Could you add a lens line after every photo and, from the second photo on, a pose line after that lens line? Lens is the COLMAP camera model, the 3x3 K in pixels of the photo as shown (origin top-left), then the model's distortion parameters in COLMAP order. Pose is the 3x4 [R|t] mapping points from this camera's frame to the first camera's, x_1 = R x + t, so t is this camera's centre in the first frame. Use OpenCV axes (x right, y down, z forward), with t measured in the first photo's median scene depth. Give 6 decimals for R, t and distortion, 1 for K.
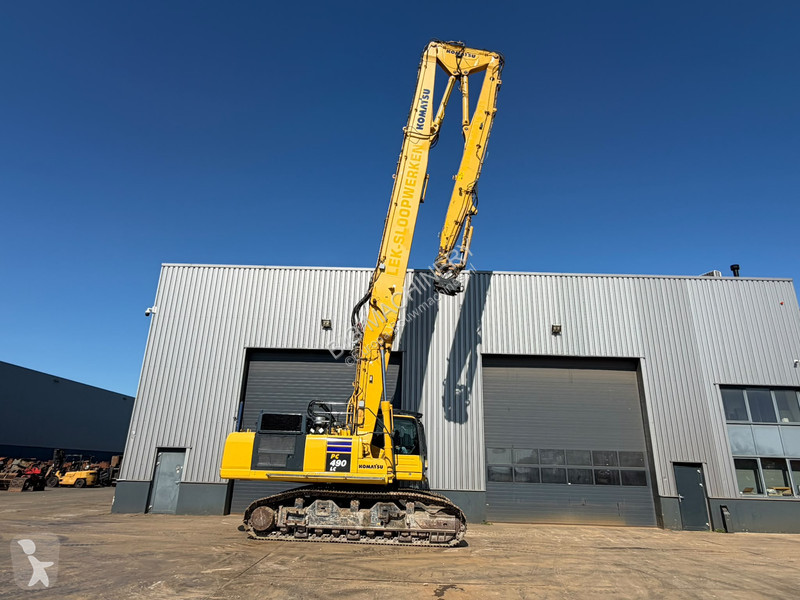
lens RADIAL K [[460.7, 0, 401.0], [0, 460.7, 300.7], [0, 0, 1]] dist [-0.011076, 0.005615]
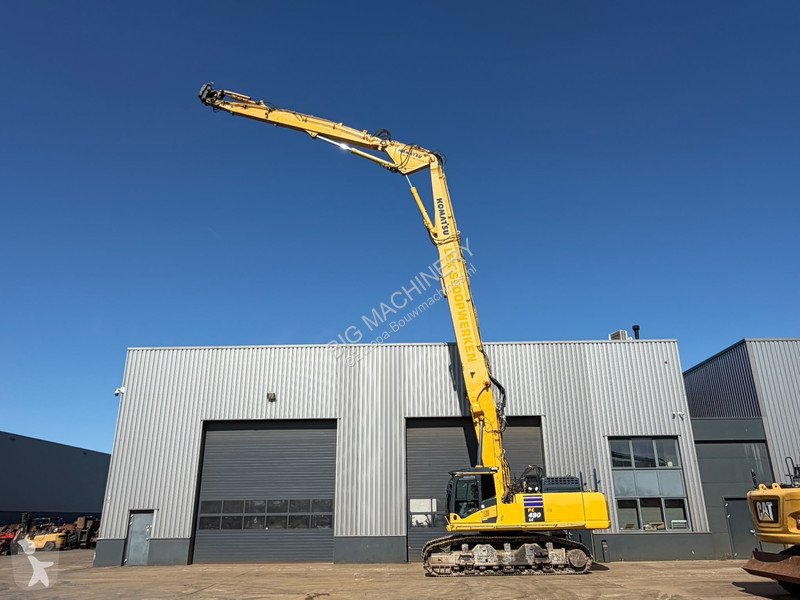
lens RADIAL K [[549.4, 0, 405.9], [0, 549.4, 305.8], [0, 0, 1]] dist [0.010118, -0.020102]
pose [[0.999127, -0.041745, -0.001674, 0.205925], [0.041710, 0.998979, -0.017354, -0.153035], [0.002397, 0.017269, 0.999848, -0.426259]]
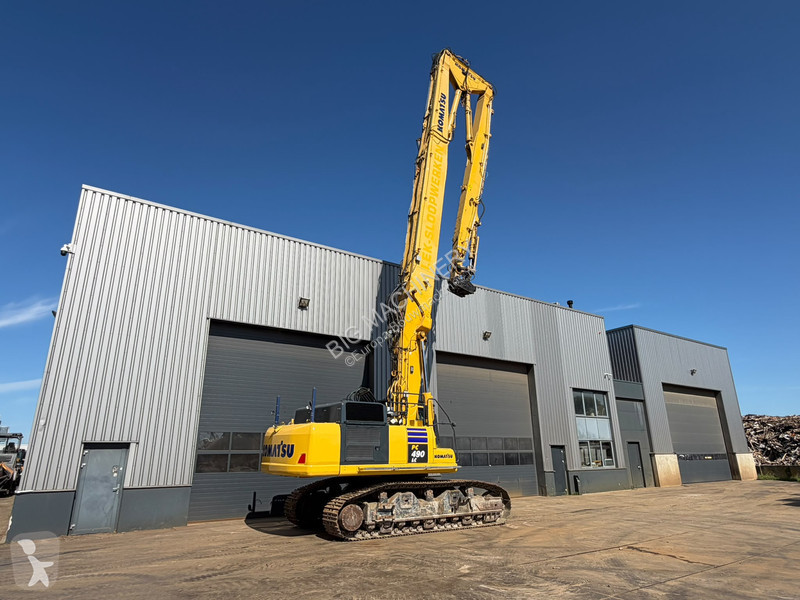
lens RADIAL K [[460.7, 0, 387.8], [0, 460.7, 304.0], [0, 0, 1]] dist [-0.011076, 0.005615]
pose [[0.833661, 0.138583, 0.534607, -0.549101], [-0.155029, 0.987806, -0.014312, 0.042889], [-0.530071, -0.070948, 0.844980, 0.161386]]
